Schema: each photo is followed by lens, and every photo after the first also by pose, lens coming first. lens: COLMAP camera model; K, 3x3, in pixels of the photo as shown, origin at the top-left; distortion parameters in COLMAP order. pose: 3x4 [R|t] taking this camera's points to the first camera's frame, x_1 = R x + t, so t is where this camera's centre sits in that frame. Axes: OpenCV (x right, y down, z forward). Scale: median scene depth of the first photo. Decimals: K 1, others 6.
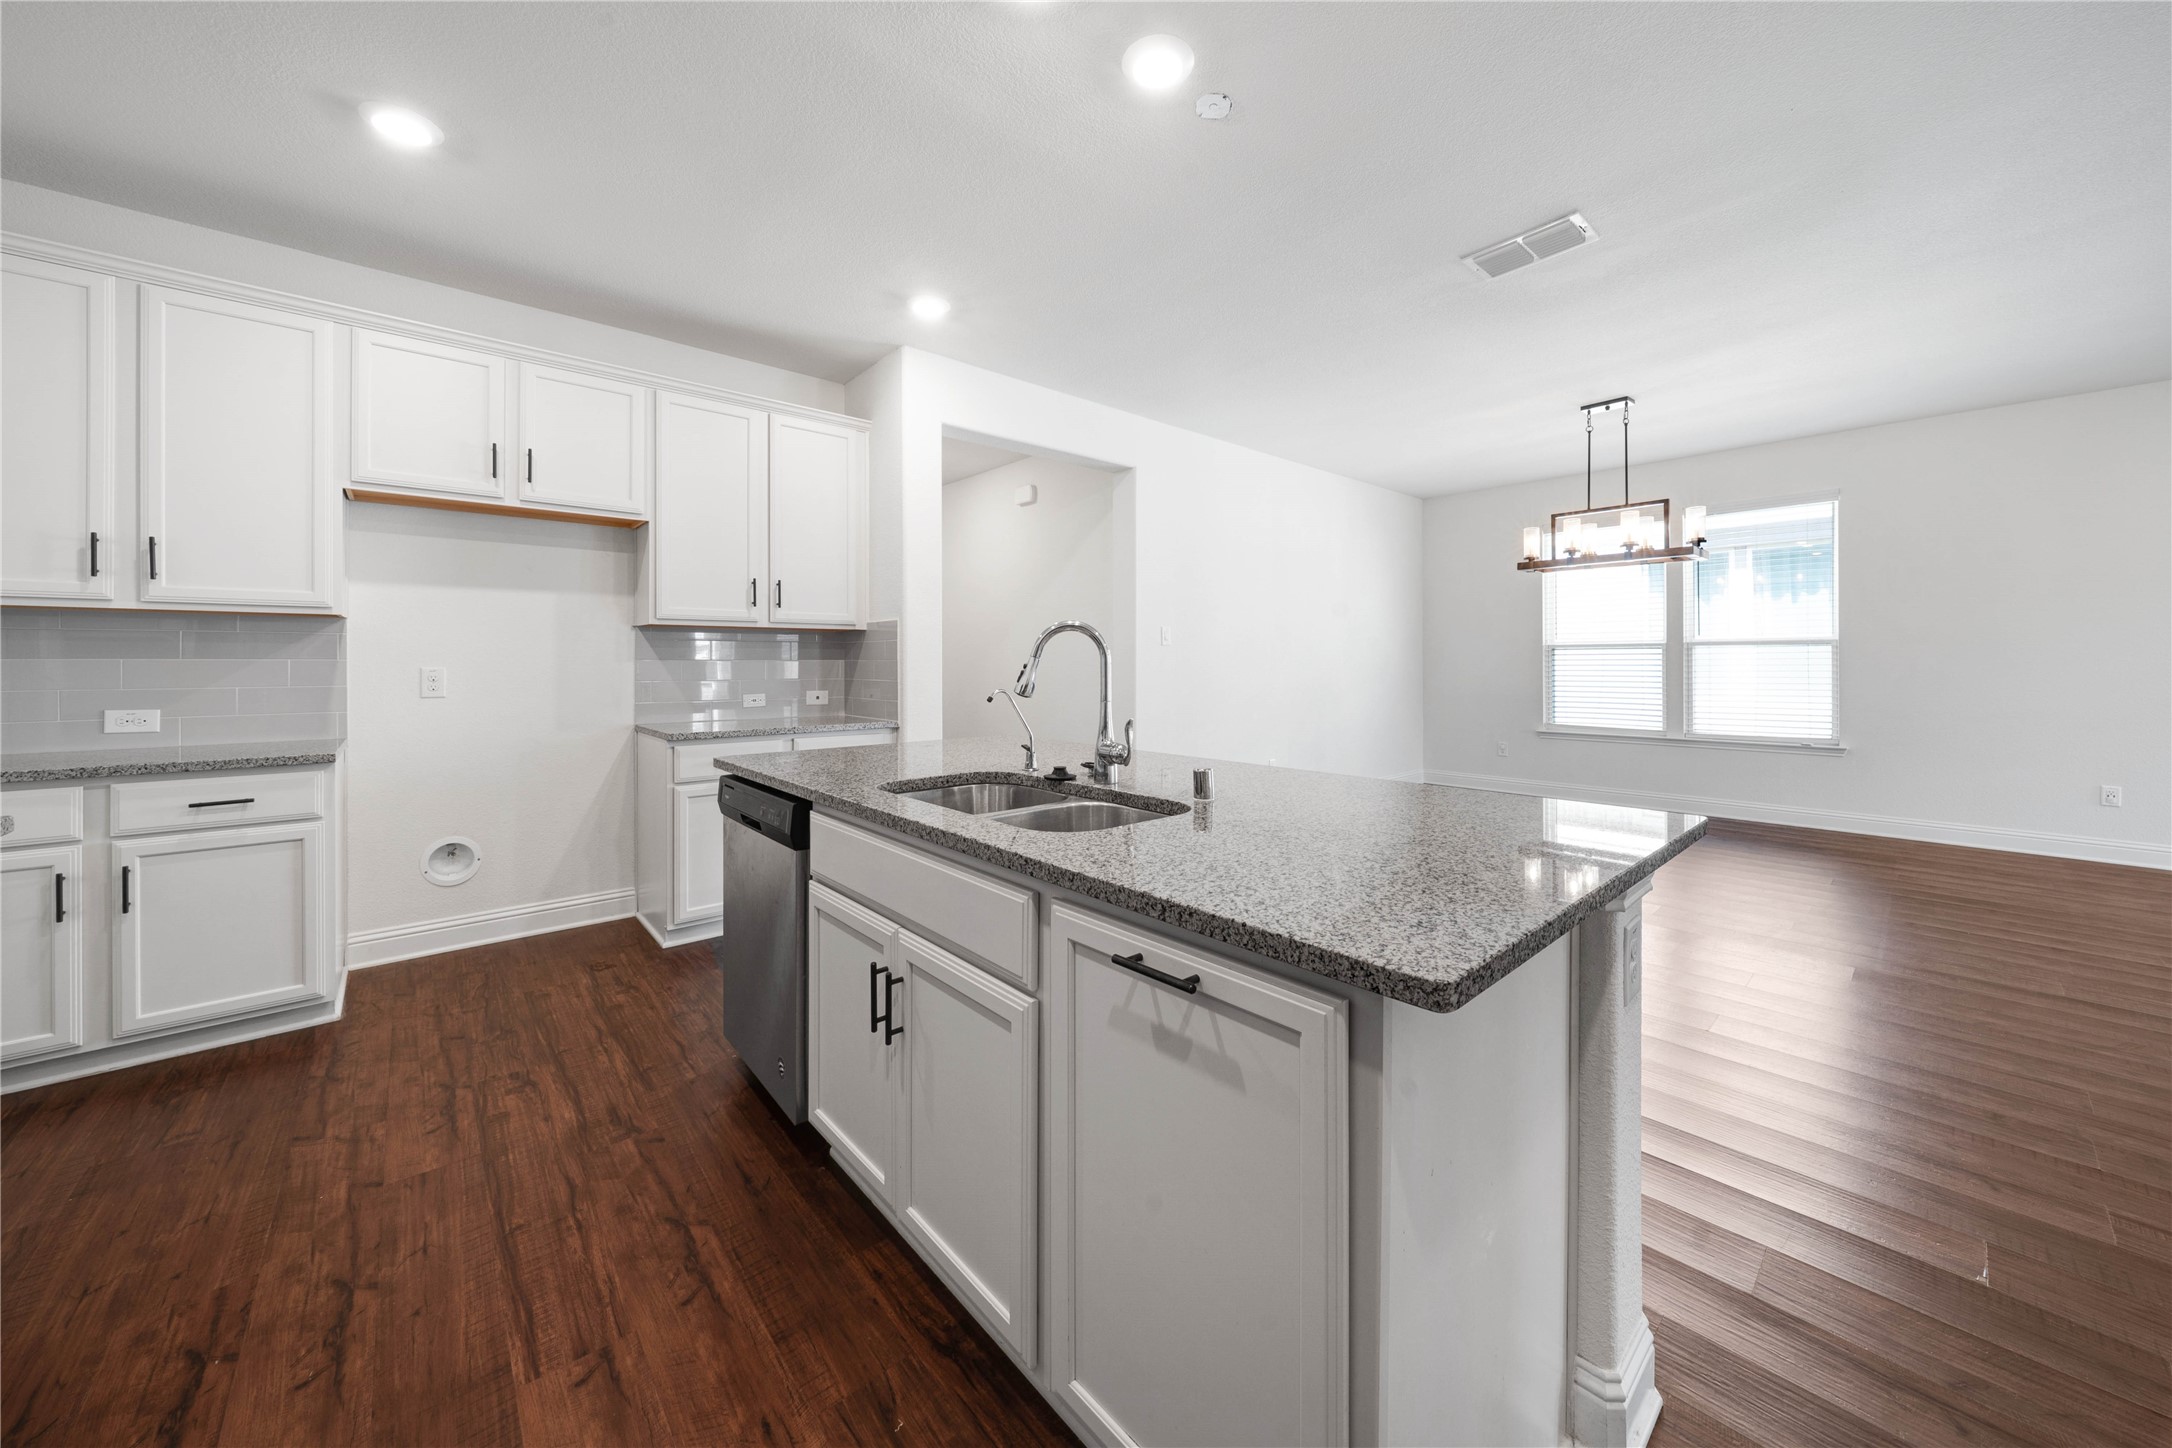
lens RADIAL K [[753.9, 0, 1097.4], [0, 753.9, 656.9], [0, 0, 1]] dist [-0.008403, 0.001533]
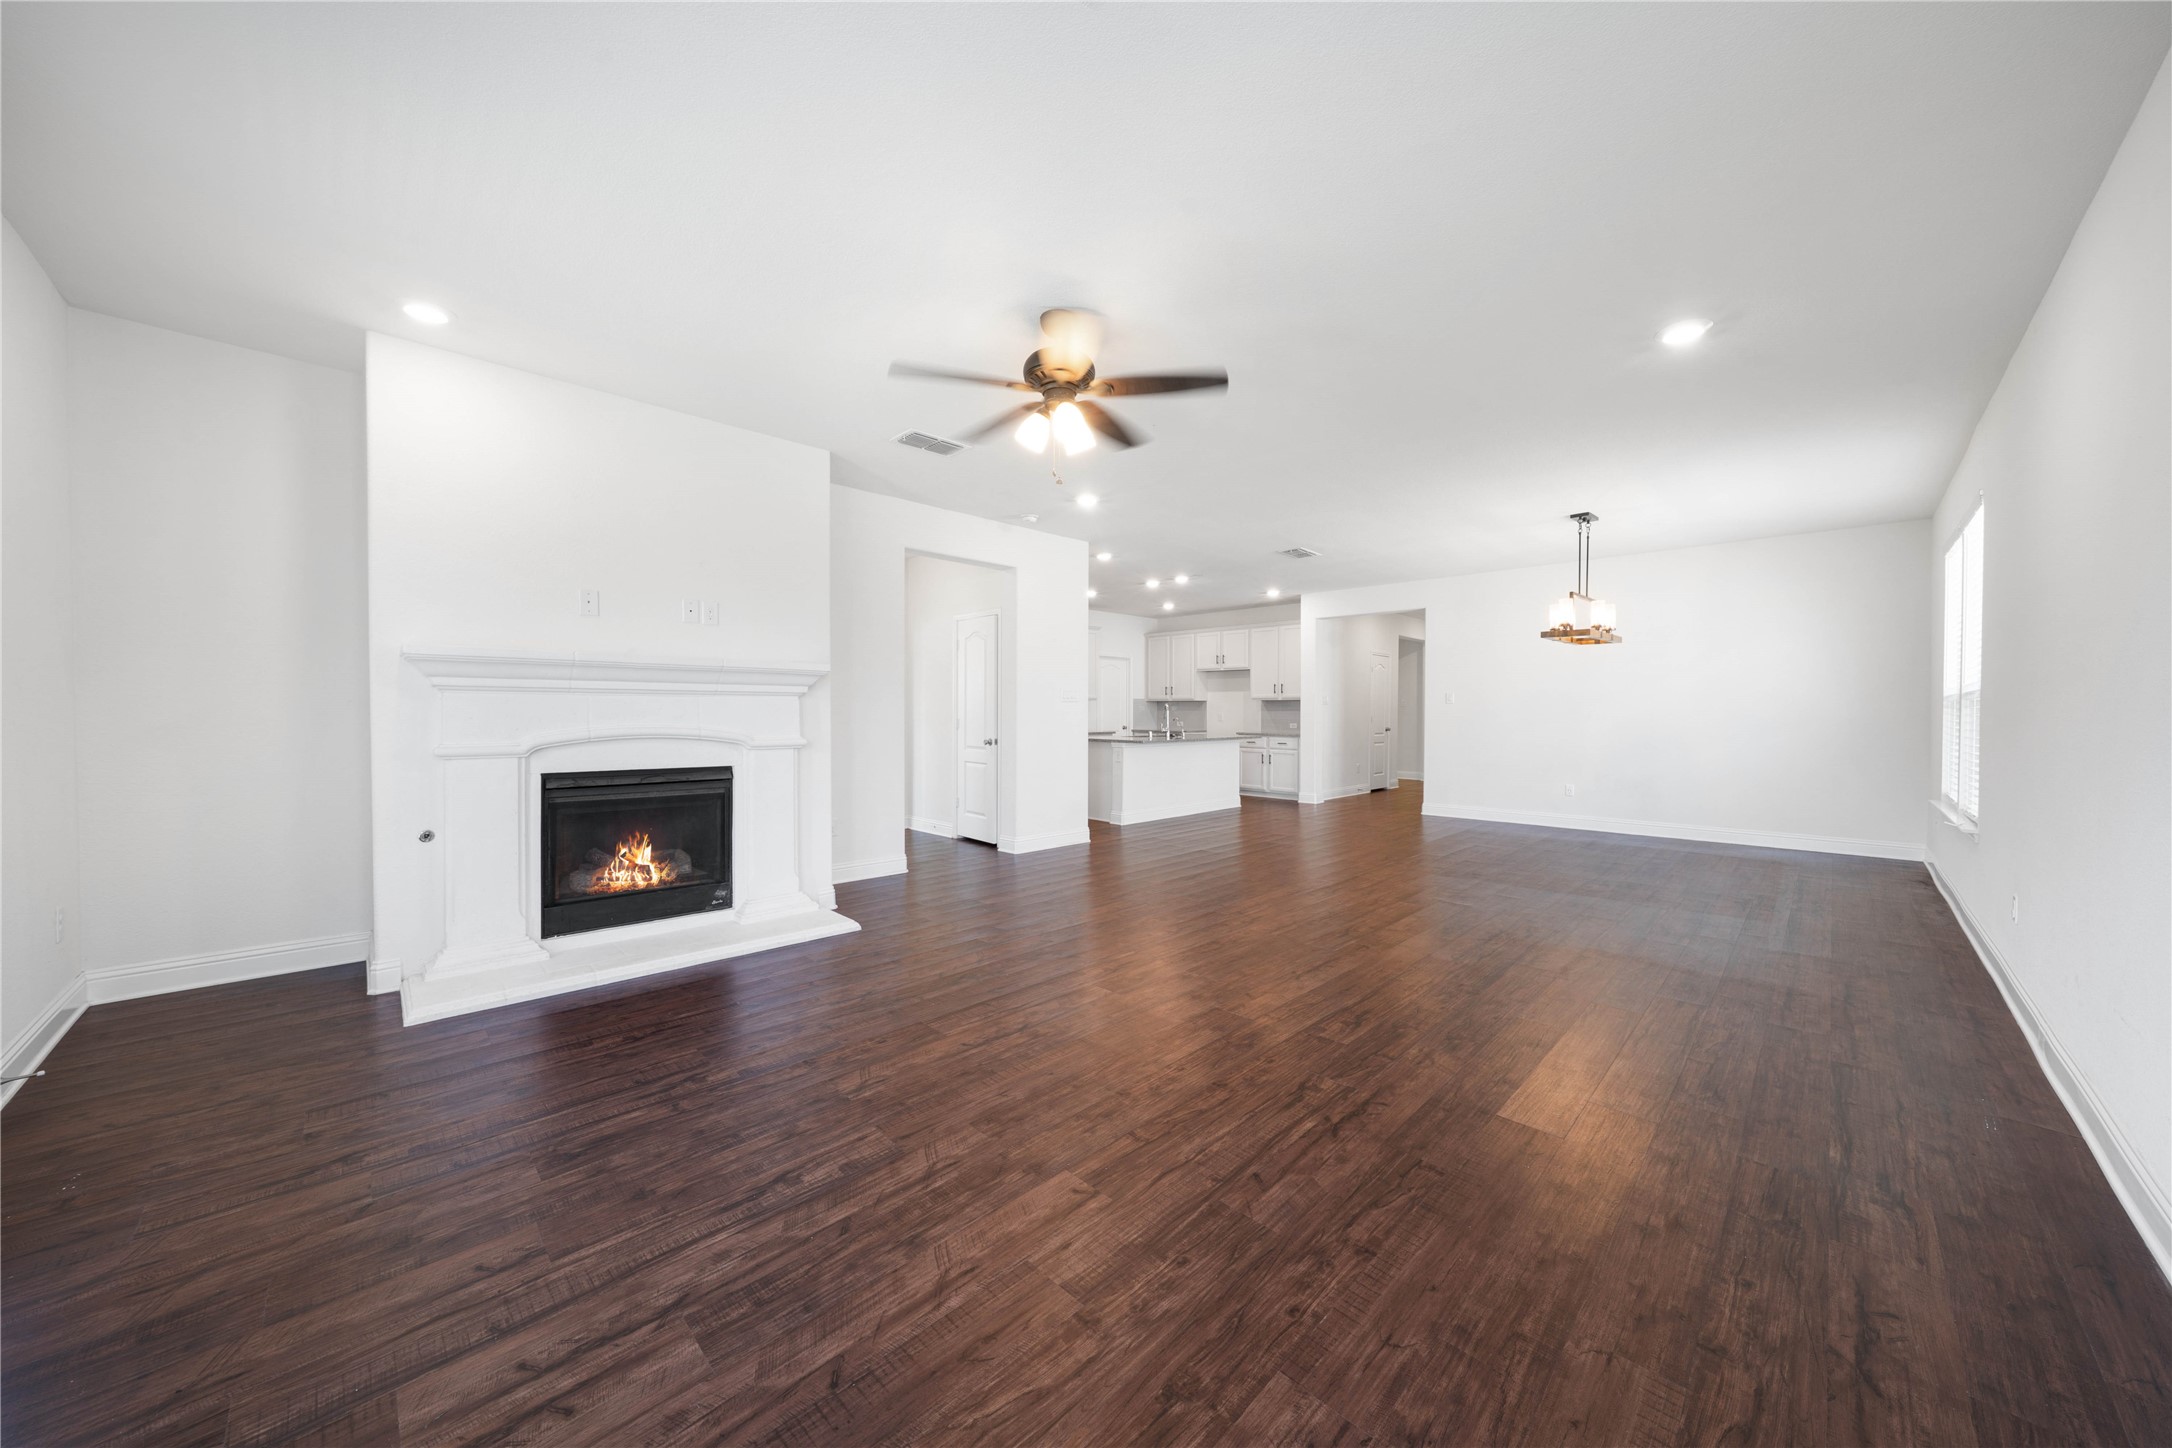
lens RADIAL K [[753.9, 0, 1103.9], [0, 753.9, 728.2], [0, 0, 1]] dist [-0.008403, 0.001533]
pose [[0.070096, 0.027130, -0.997171, 3.951526], [0.004125, 0.999614, 0.027487, -0.024229], [0.997532, -0.006040, 0.069957, 0.192116]]
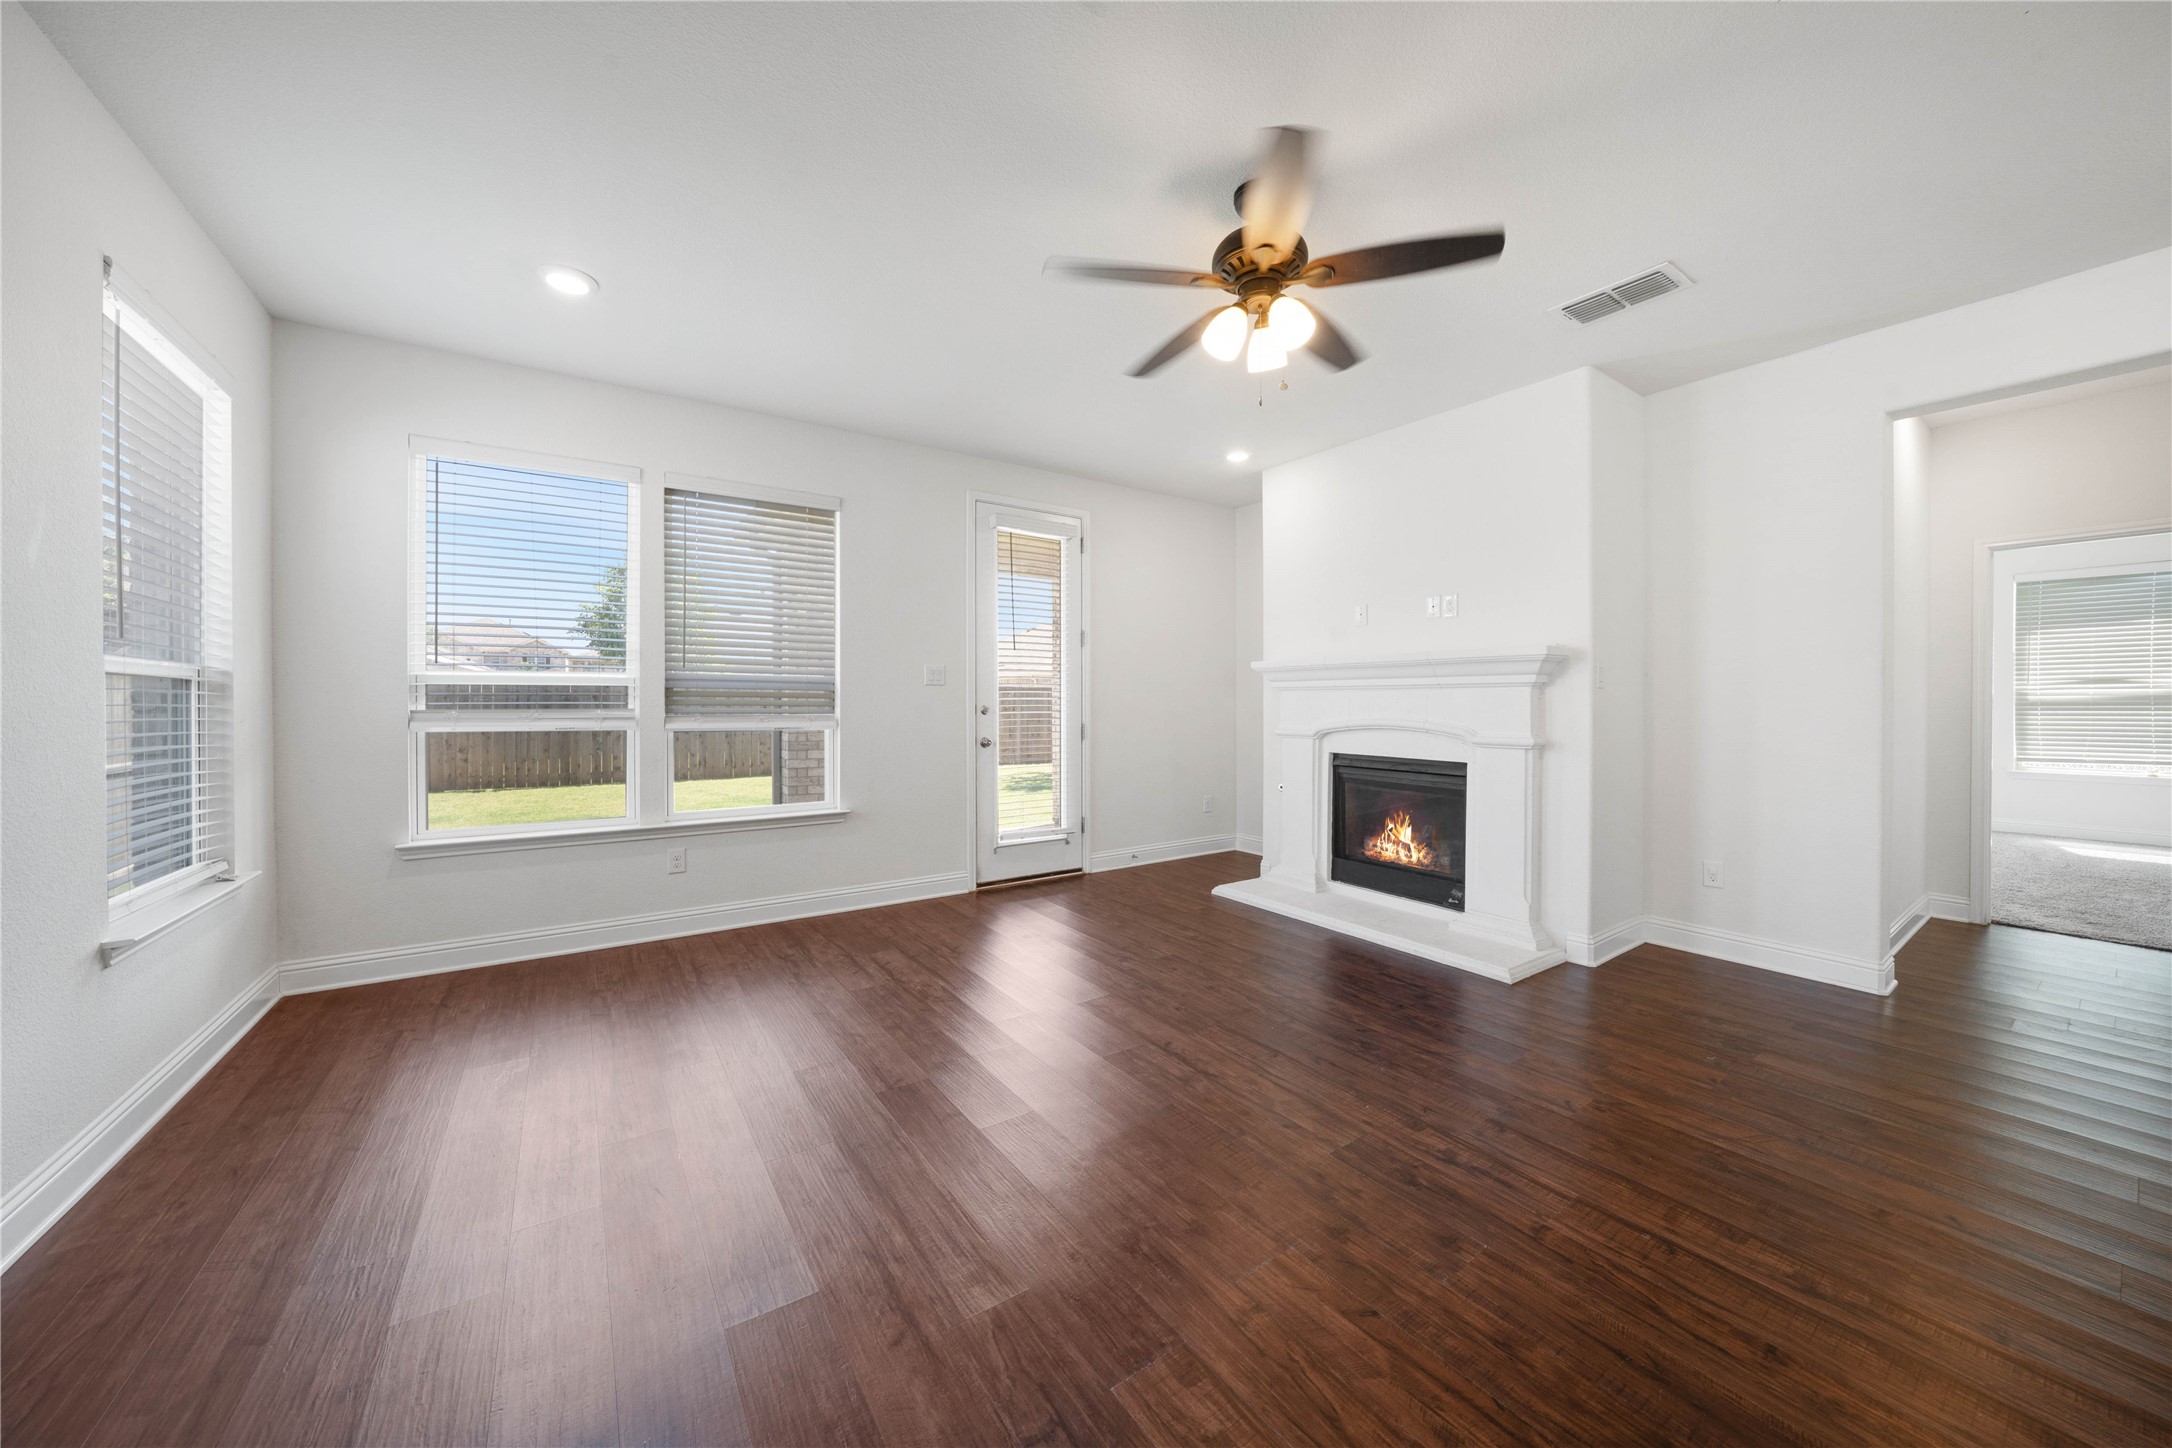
lens RADIAL K [[753.9, 0, 1093.8], [0, 753.9, 712.2], [0, 0, 1]] dist [-0.008403, 0.001533]
pose [[-0.992264, 0.002167, 0.124124, 2.708037], [0.002661, 0.999989, 0.003813, -0.008314], [-0.124115, 0.004114, -0.992259, 1.239621]]
